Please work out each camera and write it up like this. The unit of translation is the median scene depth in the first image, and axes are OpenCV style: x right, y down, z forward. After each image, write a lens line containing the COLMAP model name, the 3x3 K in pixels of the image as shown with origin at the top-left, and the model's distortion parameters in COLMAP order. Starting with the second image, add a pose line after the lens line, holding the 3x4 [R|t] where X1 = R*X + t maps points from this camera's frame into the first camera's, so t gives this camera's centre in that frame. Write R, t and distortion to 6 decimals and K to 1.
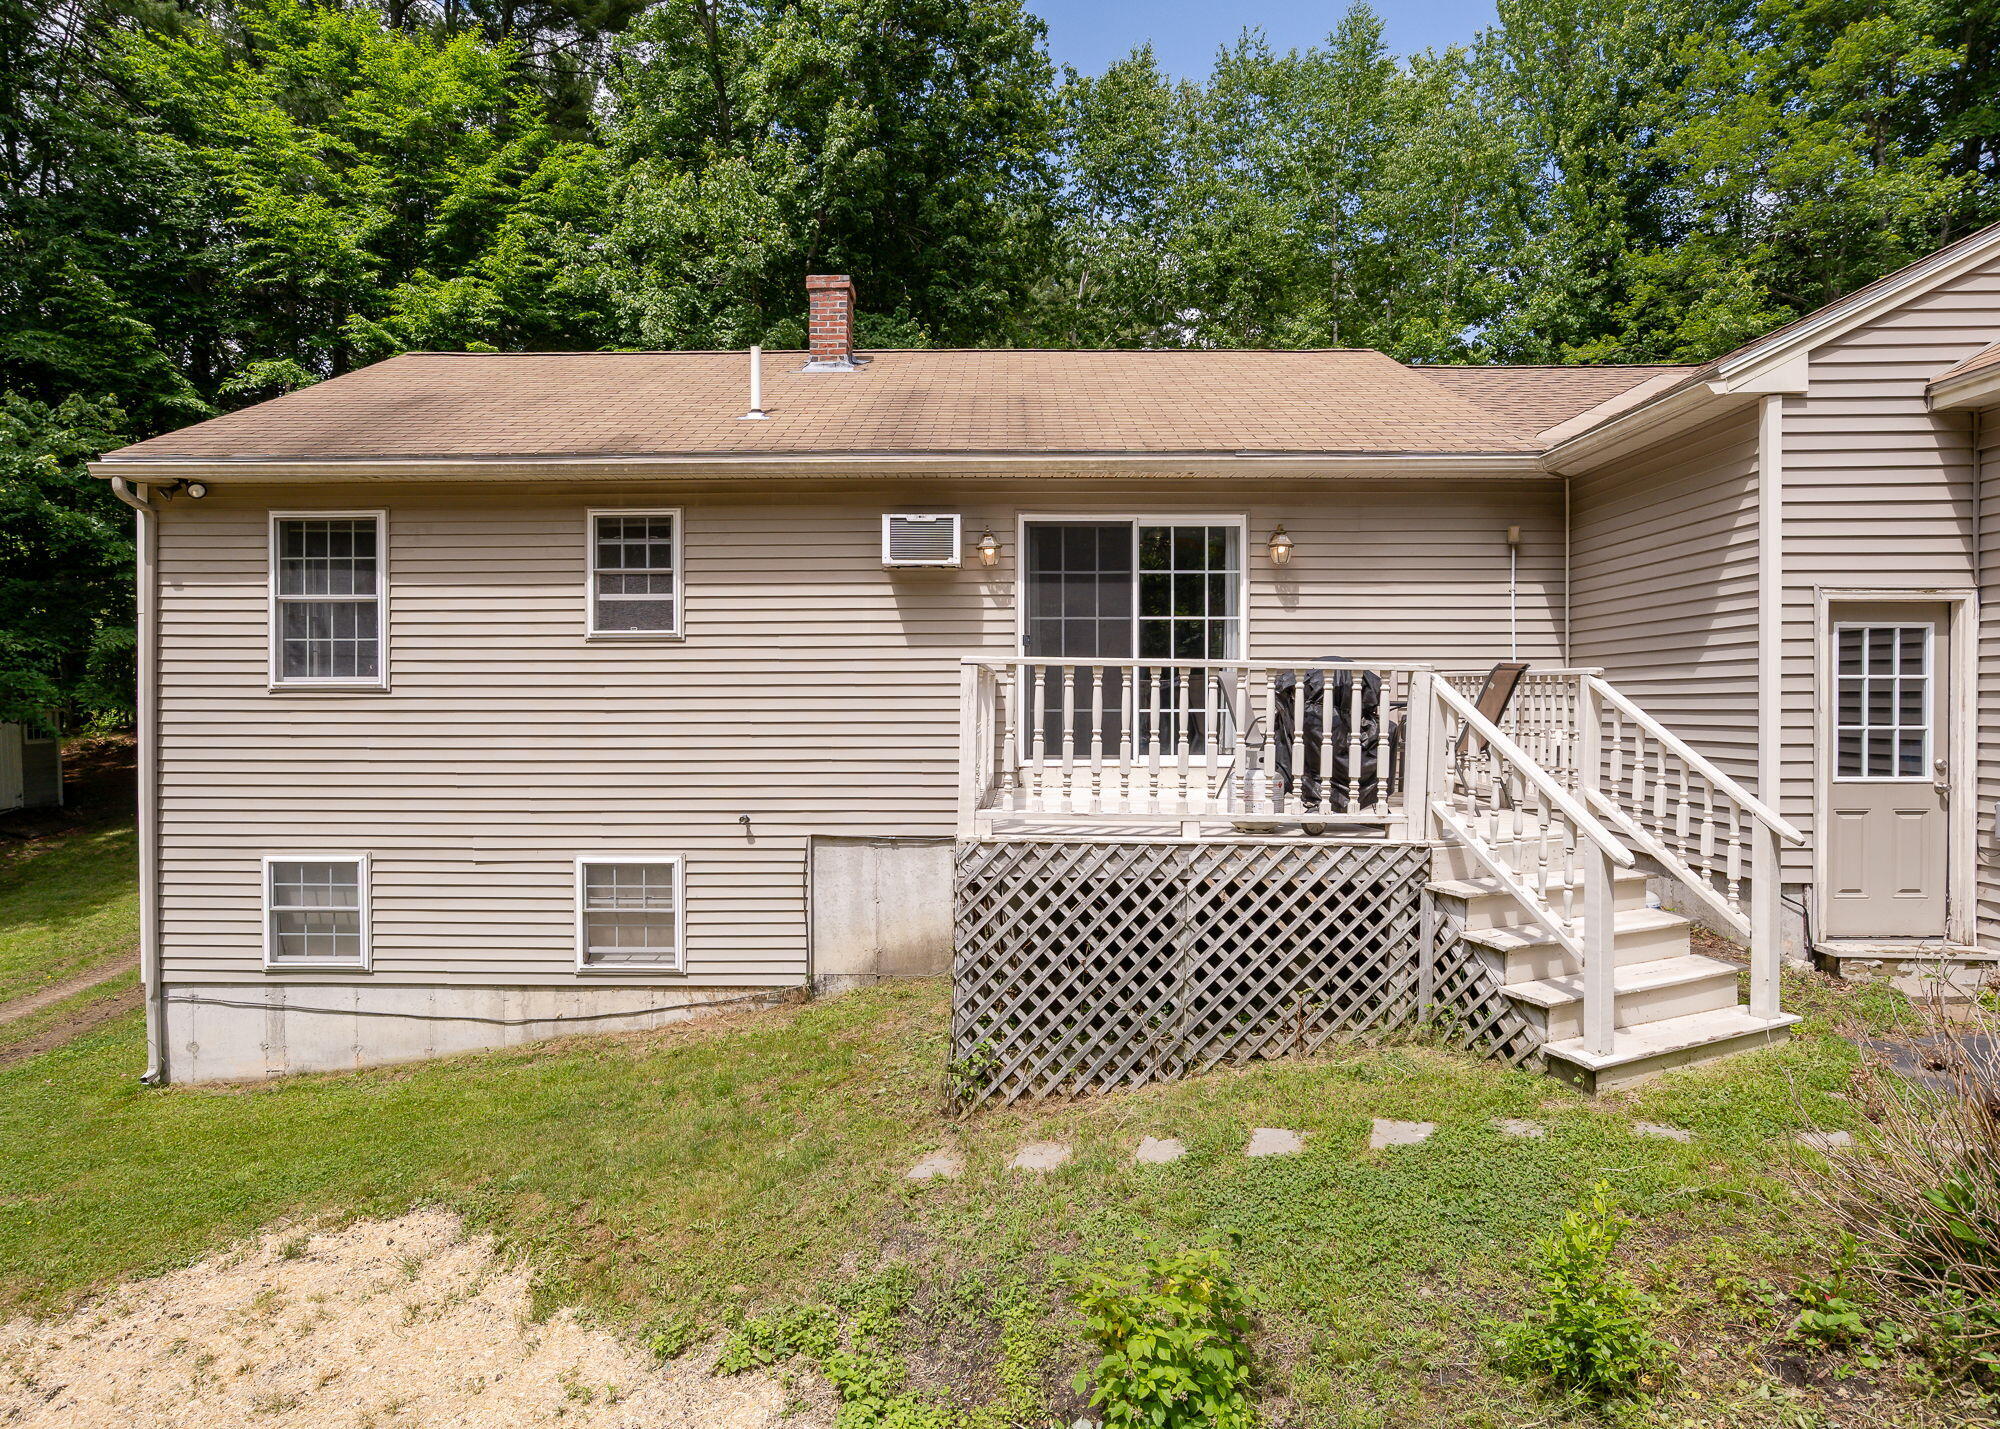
lens RADIAL K [[1119.4, 0, 970.0], [0, 1119.4, 680.5], [0, 0, 1]] dist [-0.036049, 0.014501]
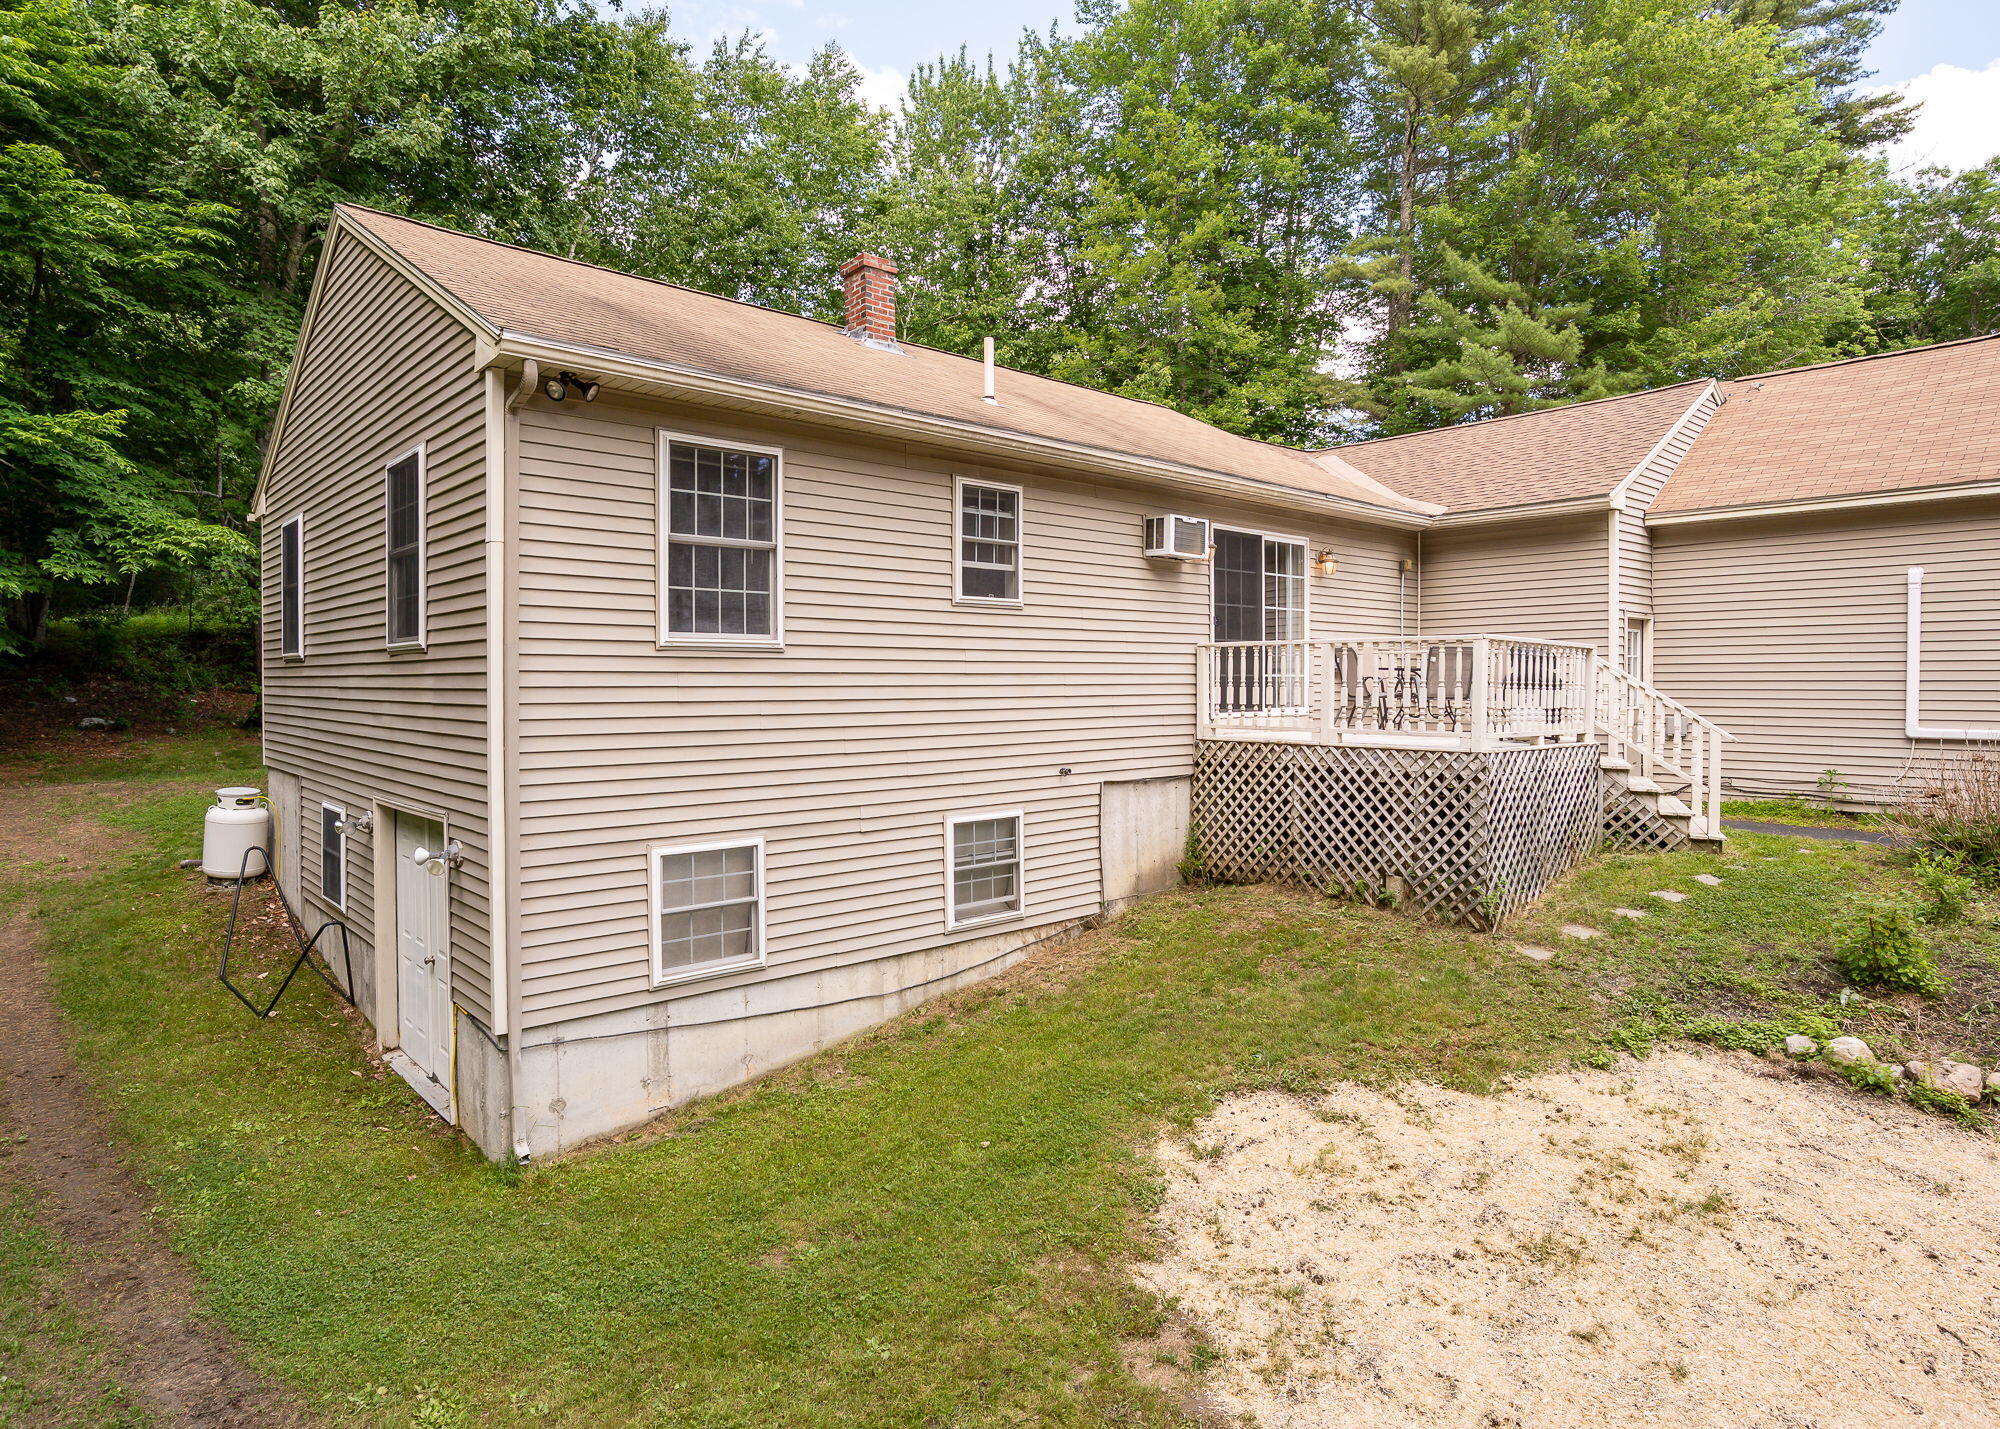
lens RADIAL K [[1119.4, 0, 976.3], [0, 1119.4, 702.0], [0, 0, 1]] dist [-0.036049, 0.014501]
pose [[0.734373, -0.013301, 0.678616, -1.024709], [-0.006499, 0.999624, 0.026626, 0.025227], [-0.678715, -0.023964, 0.734010, 0.234087]]
